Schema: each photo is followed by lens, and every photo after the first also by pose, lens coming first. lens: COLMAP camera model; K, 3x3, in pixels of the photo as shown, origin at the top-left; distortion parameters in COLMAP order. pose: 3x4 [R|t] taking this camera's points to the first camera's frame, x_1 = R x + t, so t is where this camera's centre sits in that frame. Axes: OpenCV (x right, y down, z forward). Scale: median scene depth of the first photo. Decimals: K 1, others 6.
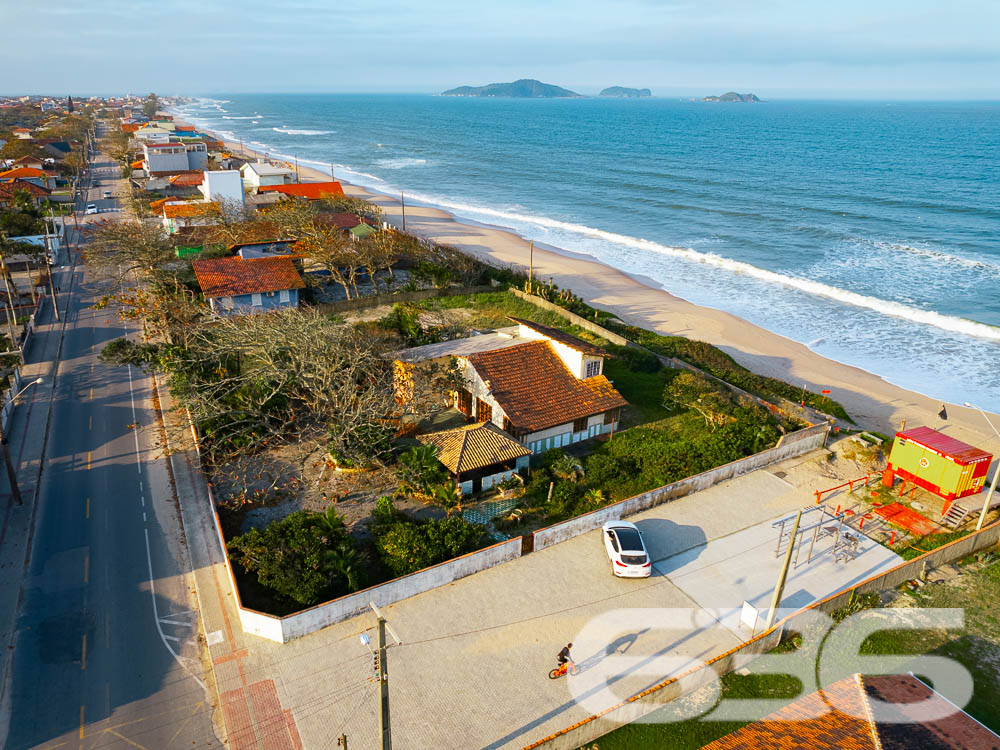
lens RADIAL K [[767.8, 0, 500.0], [0, 767.8, 375.0], [0, 0, 1]] dist [-0.044045, 0.004906]
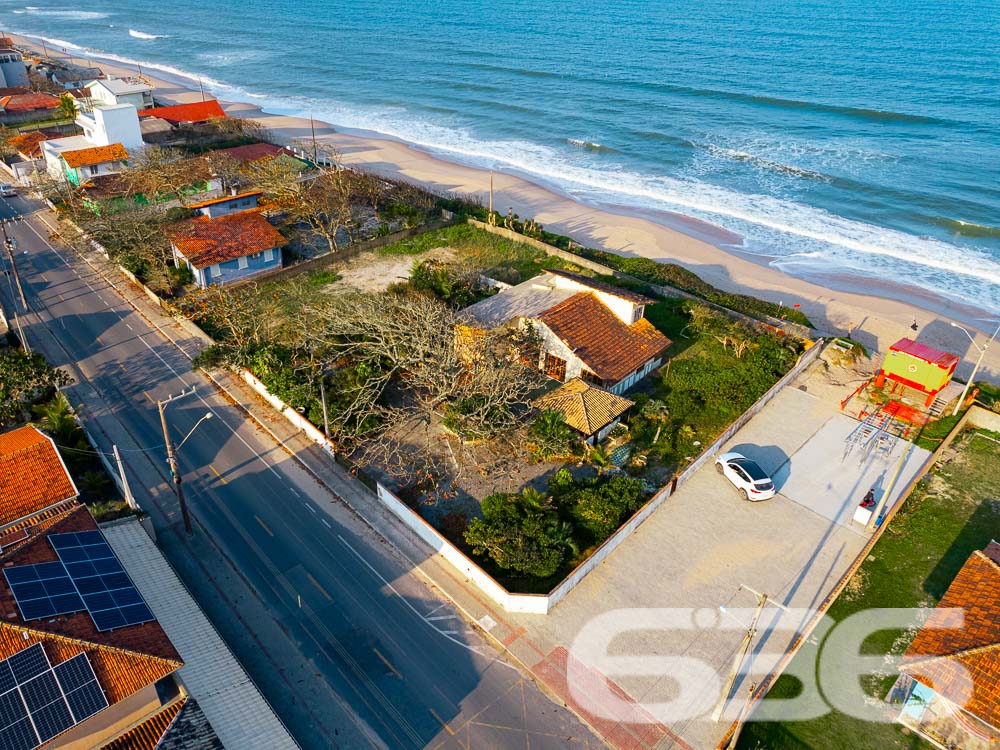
lens RADIAL K [[767.8, 0, 500.0], [0, 767.8, 375.0], [0, 0, 1]] dist [-0.044045, 0.004906]
pose [[0.954533, -0.137662, 0.264417, -0.398341], [0.089919, 0.978636, 0.184896, -0.152844], [-0.284221, -0.152713, 0.946518, -0.029876]]
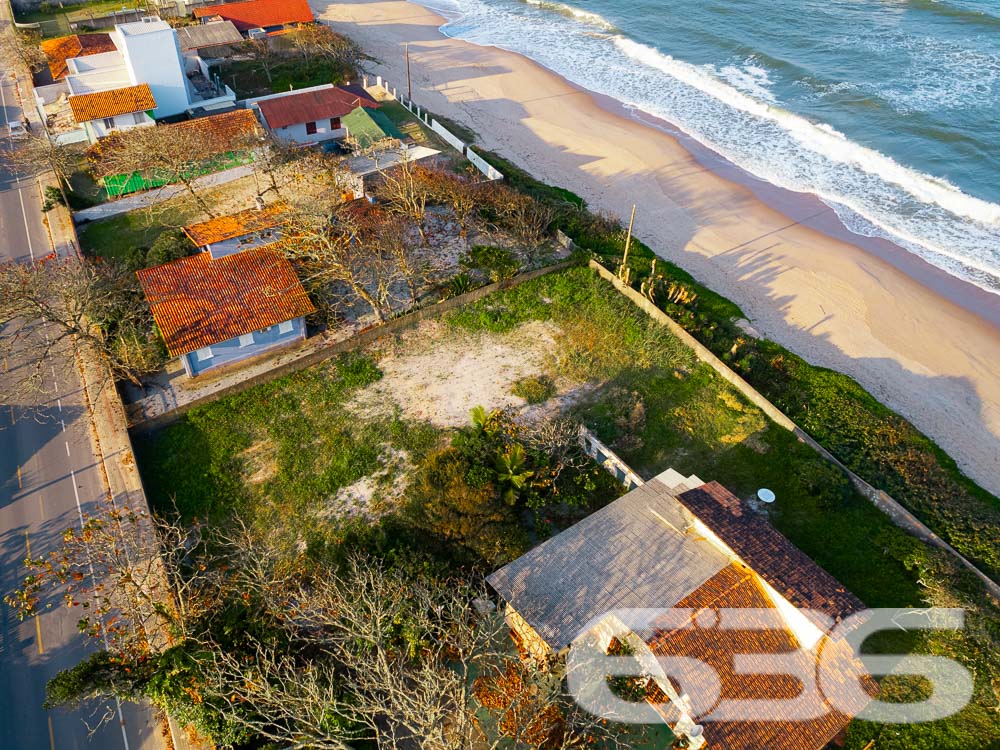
lens RADIAL K [[767.8, 0, 500.0], [0, 767.8, 375.0], [0, 0, 1]] dist [-0.044045, 0.004906]
pose [[0.996505, -0.039999, 0.073331, -0.203256], [0.009669, 0.927229, 0.374369, -0.452110], [-0.082969, -0.372352, 0.924376, 0.507372]]
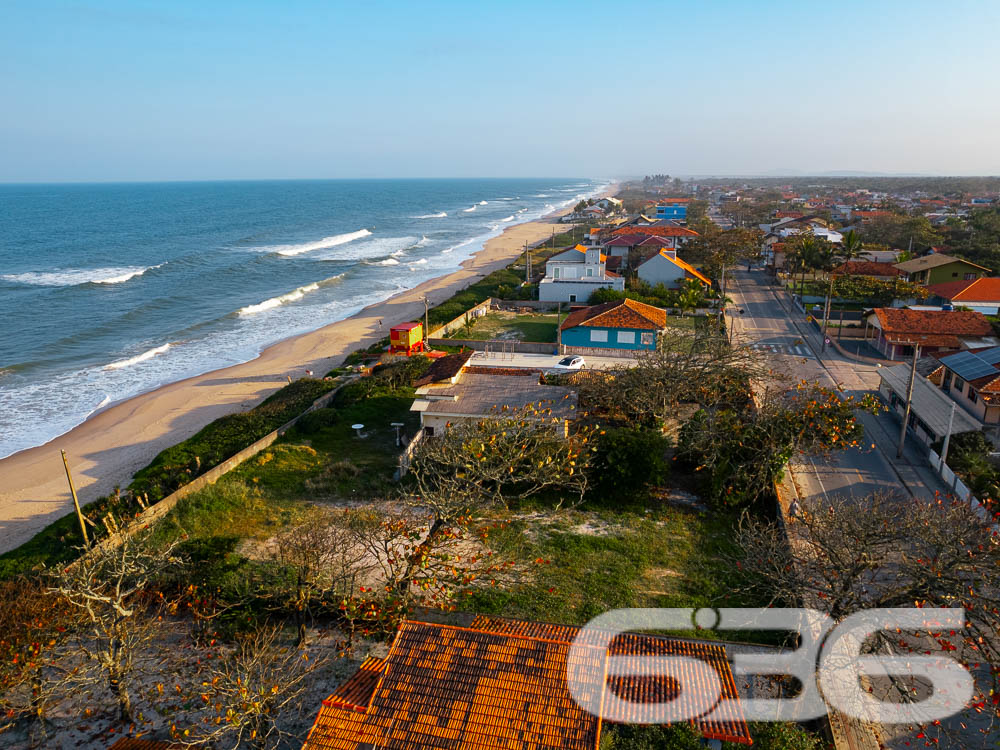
lens RADIAL K [[767.8, 0, 500.0], [0, 767.8, 375.0], [0, 0, 1]] dist [-0.044045, 0.004906]
pose [[-0.777519, -0.155201, 0.609407, -0.716066], [0.223482, 0.837616, 0.498453, -0.607229], [-0.587810, 0.523748, -0.616577, 1.742765]]
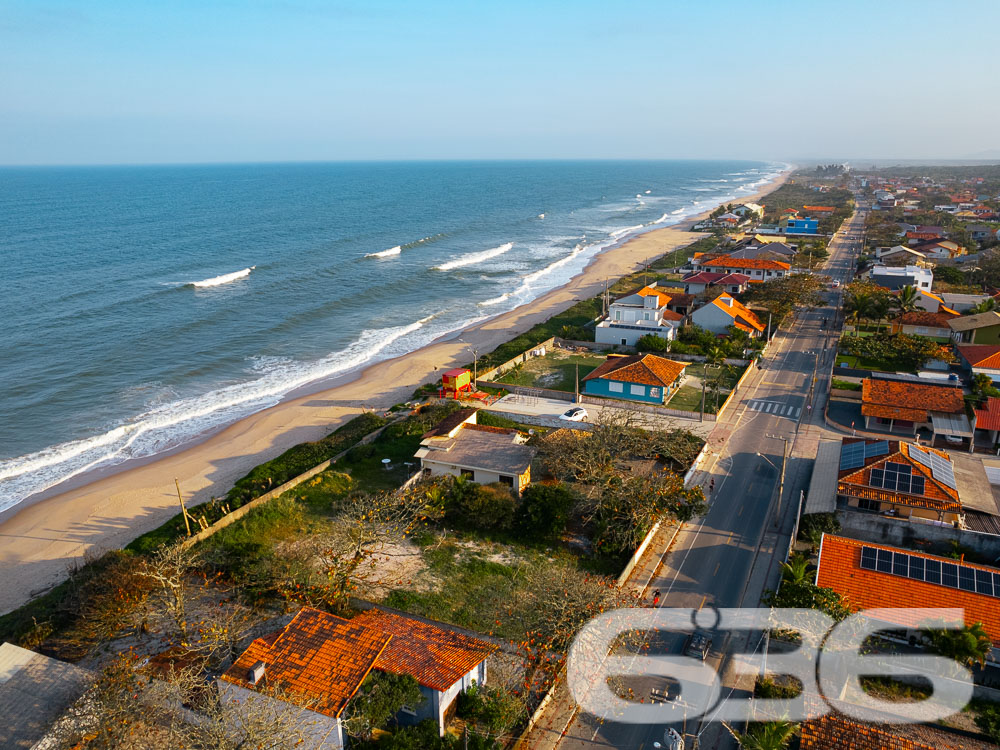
lens RADIAL K [[767.8, 0, 500.0], [0, 767.8, 375.0], [0, 0, 1]] dist [-0.044045, 0.004906]
pose [[-0.625202, -0.215732, 0.750054, -1.176338], [0.272008, 0.840552, 0.468491, -0.855950], [-0.731528, 0.496923, -0.466834, 1.685004]]
